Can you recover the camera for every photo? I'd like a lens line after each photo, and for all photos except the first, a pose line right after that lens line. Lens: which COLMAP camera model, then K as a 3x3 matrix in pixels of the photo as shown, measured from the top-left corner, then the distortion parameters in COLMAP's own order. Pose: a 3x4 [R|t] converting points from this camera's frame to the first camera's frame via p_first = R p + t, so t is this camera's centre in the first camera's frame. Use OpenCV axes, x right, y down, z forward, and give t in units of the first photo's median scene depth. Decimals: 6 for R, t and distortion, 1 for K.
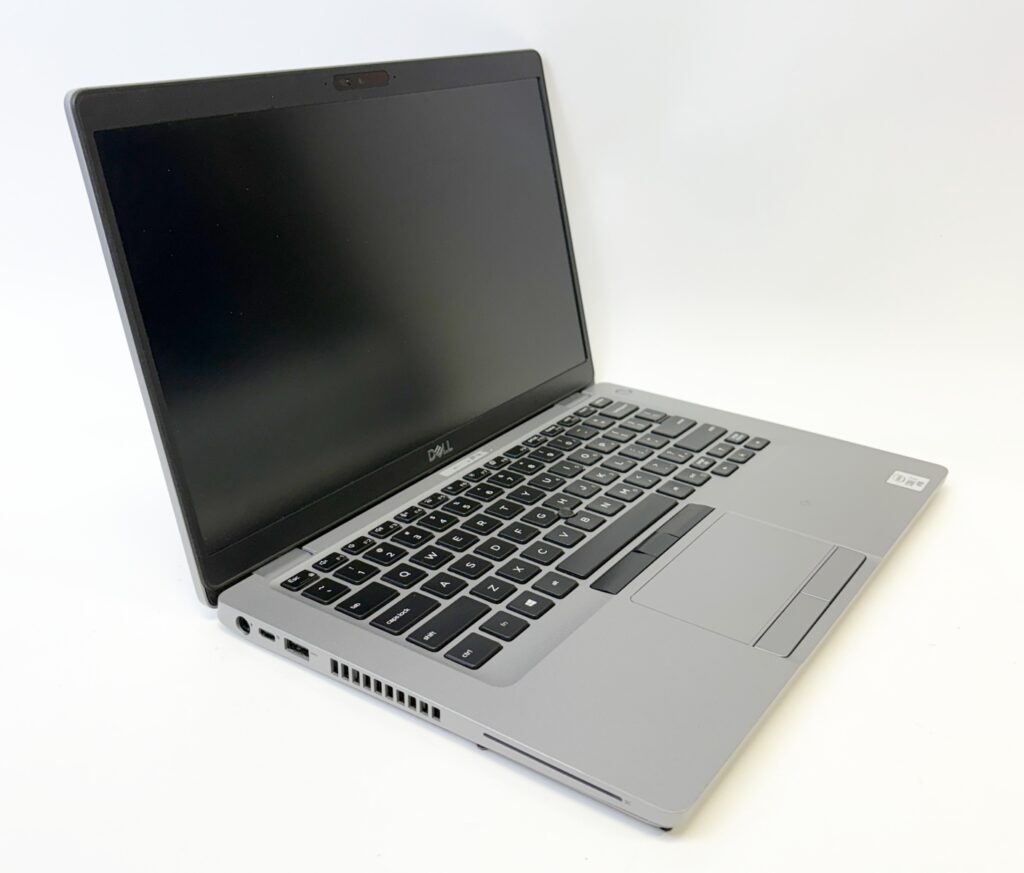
lens RADIAL K [[1087.4, 0, 512.4], [0, 1087.4, 432.5], [0, 0, 1]] dist [-0.017974, 0.000000]
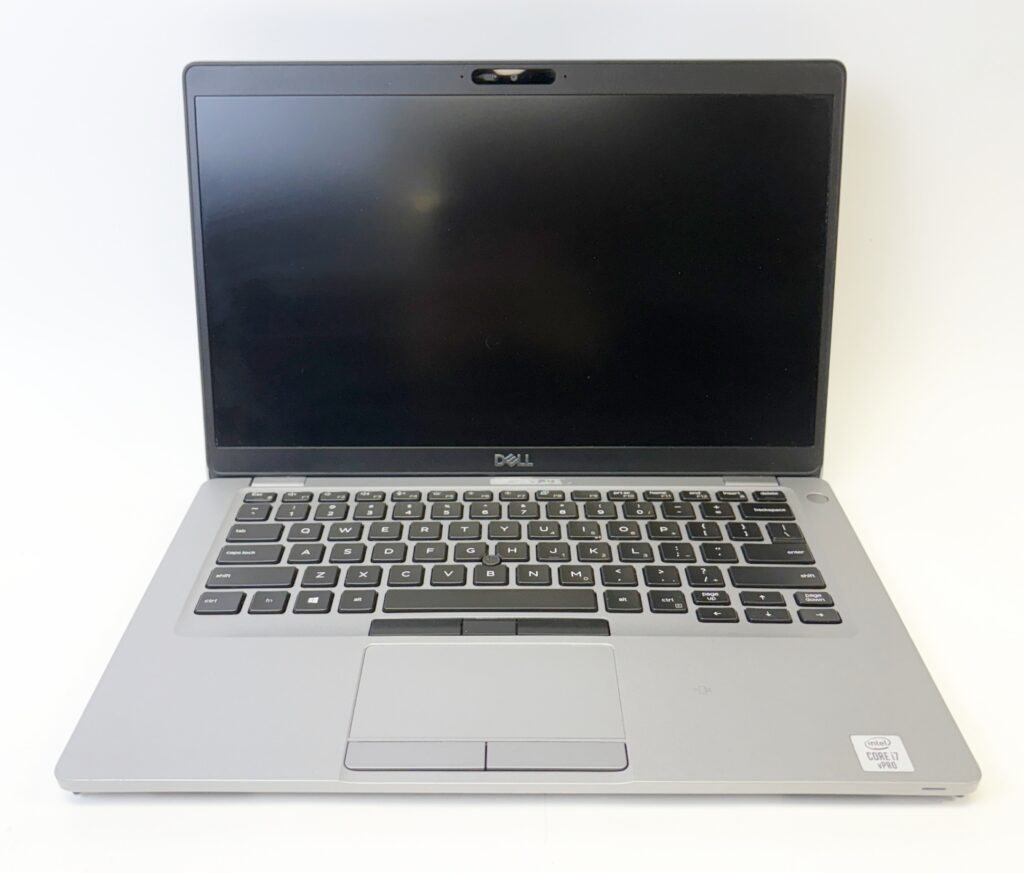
lens RADIAL K [[1087.4, 0, 505.3], [0, 1087.4, 436.5], [0, 0, 1]] dist [-0.017974, 0.000000]
pose [[0.564727, 0.351487, -0.746687, 0.657604], [-0.317927, 0.927594, 0.196194, -0.194226], [0.761582, 0.126596, 0.635584, 0.369235]]
